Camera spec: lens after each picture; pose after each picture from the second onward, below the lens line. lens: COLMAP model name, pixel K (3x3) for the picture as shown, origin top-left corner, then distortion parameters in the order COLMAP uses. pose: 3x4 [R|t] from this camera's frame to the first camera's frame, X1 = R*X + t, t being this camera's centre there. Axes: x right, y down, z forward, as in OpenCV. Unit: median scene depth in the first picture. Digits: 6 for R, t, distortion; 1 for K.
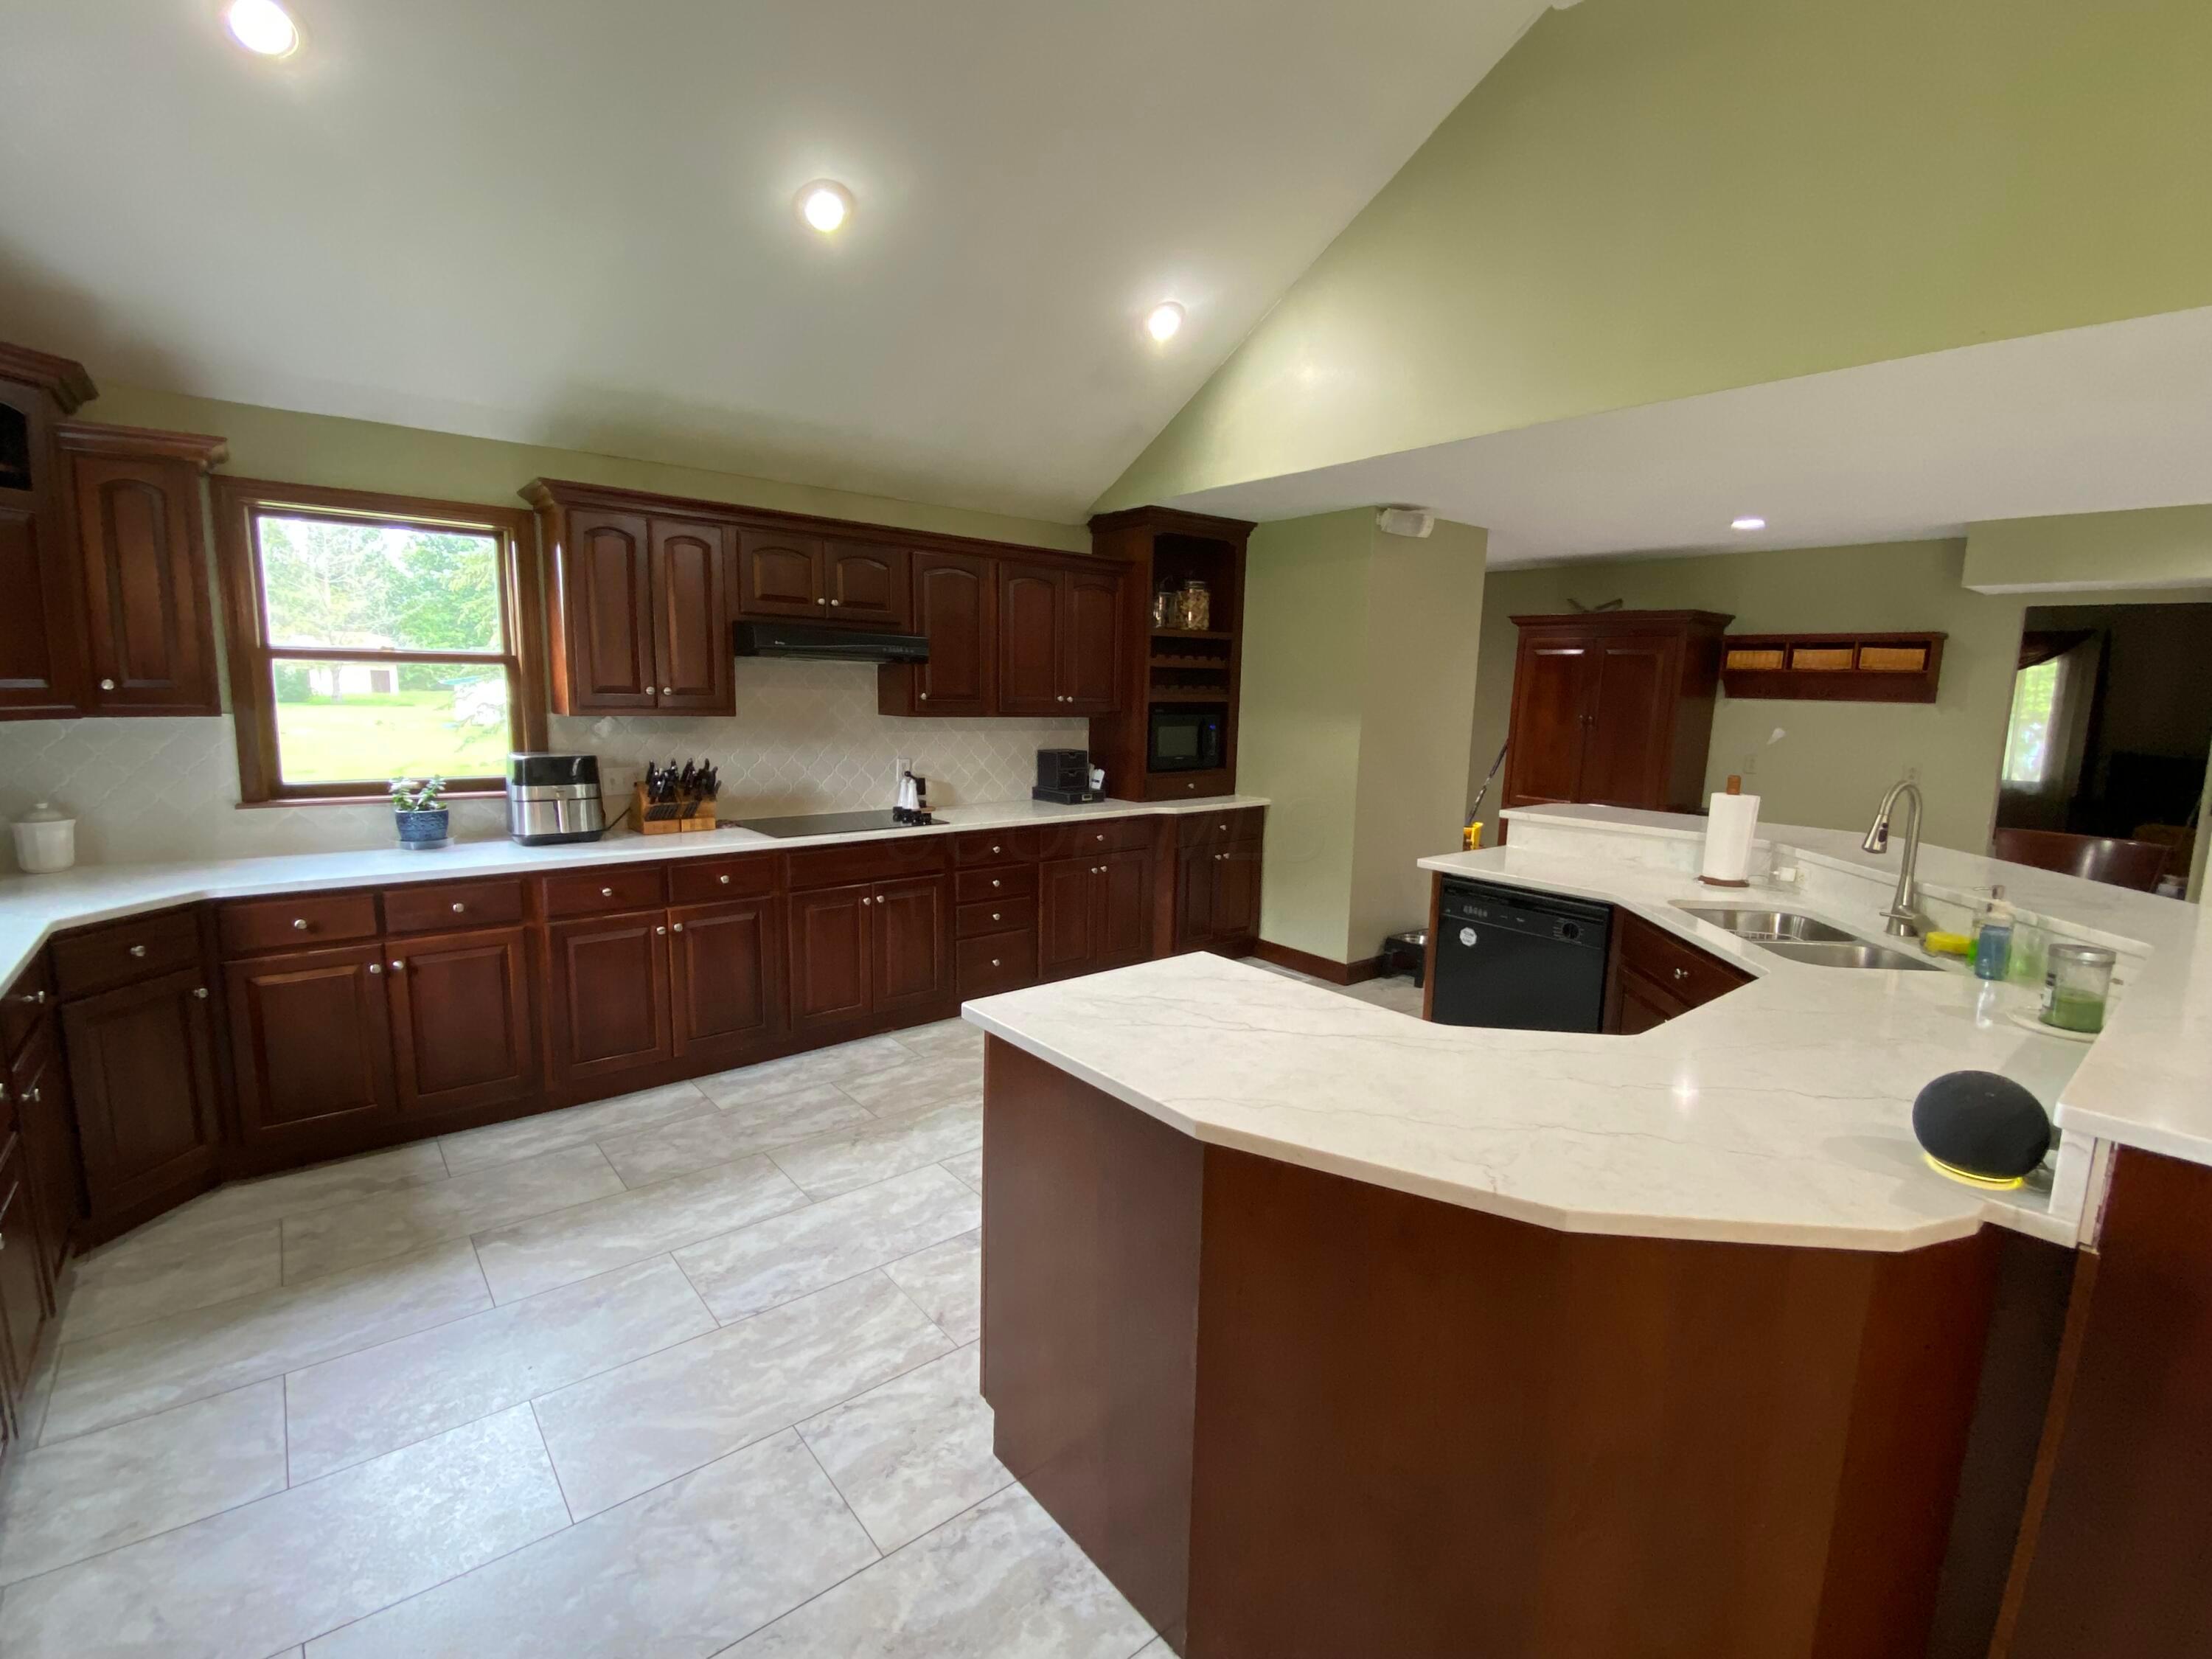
lens RADIAL K [[997.7, 0, 1102.9], [0, 997.7, 841.6], [0, 0, 1]] dist [0.004255, -0.001609]
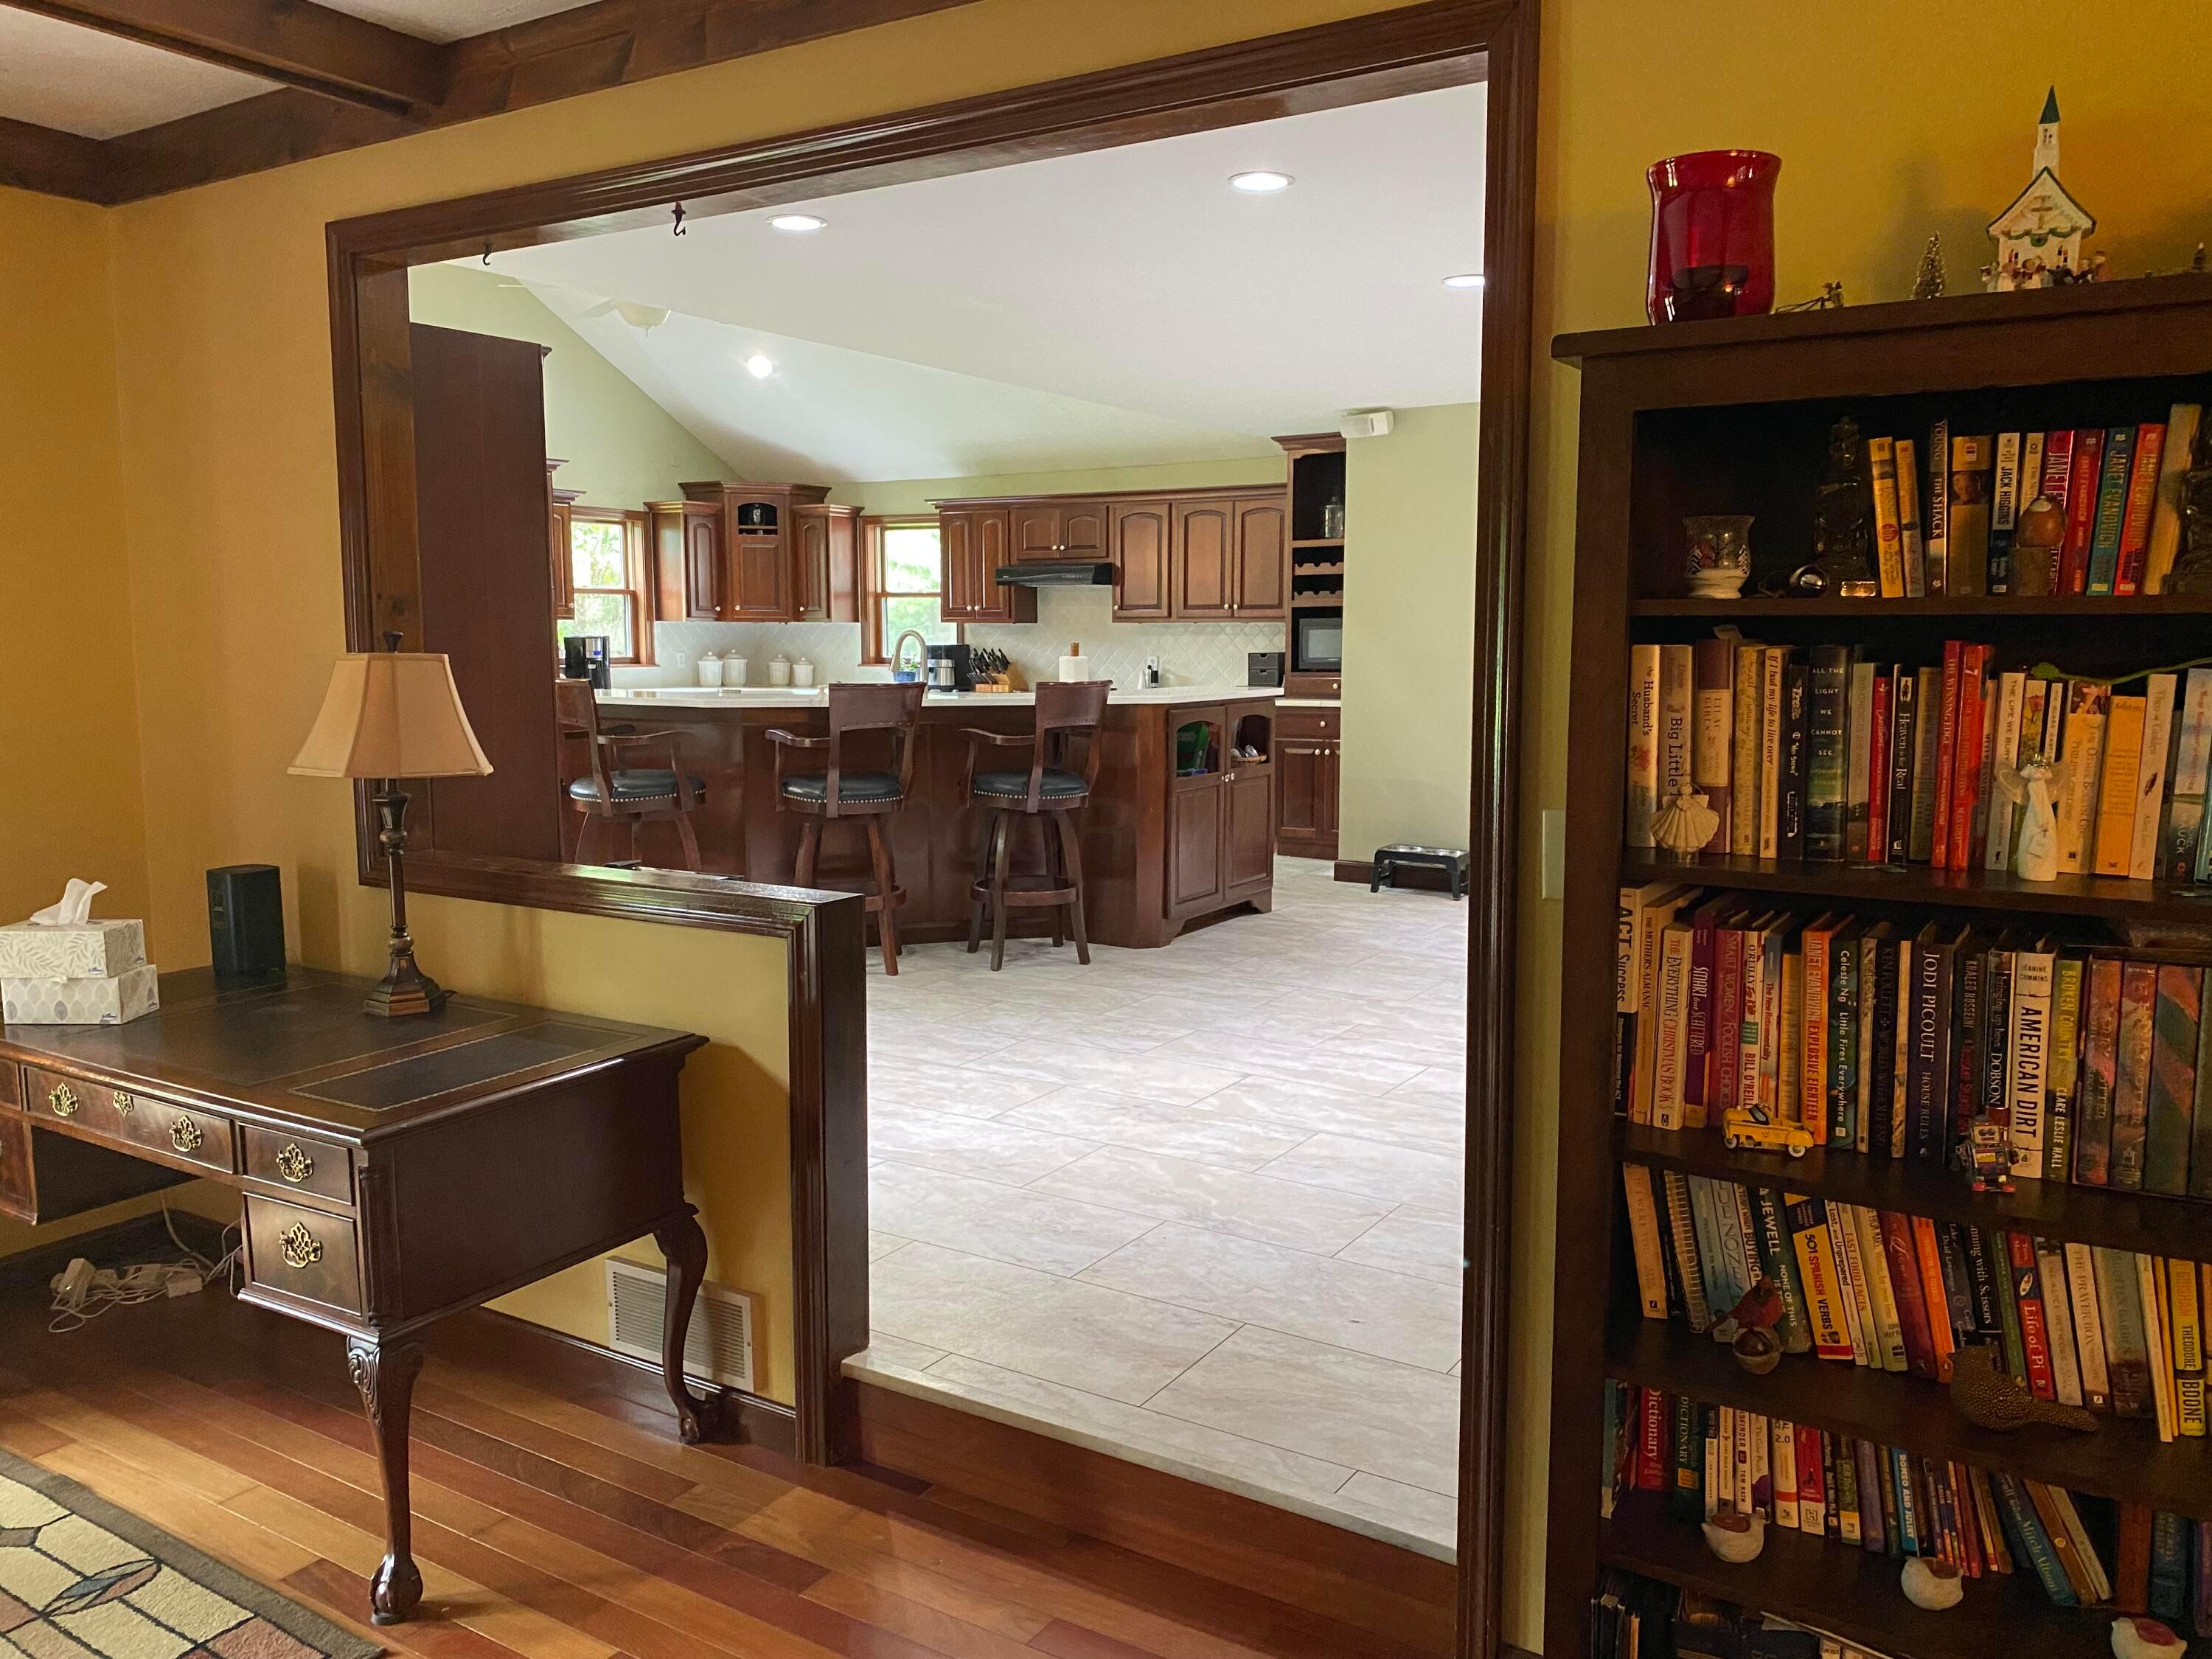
lens RADIAL K [[1721.0, 0, 1108.2], [0, 1721.0, 822.3], [0, 0, 1]] dist [-0.004496, 0.006469]
pose [[0.306995, 0.081772, -0.948192, 2.369049], [-0.139478, 0.989410, 0.040168, 0.064392], [0.941435, 0.119921, 0.315149, 0.295761]]
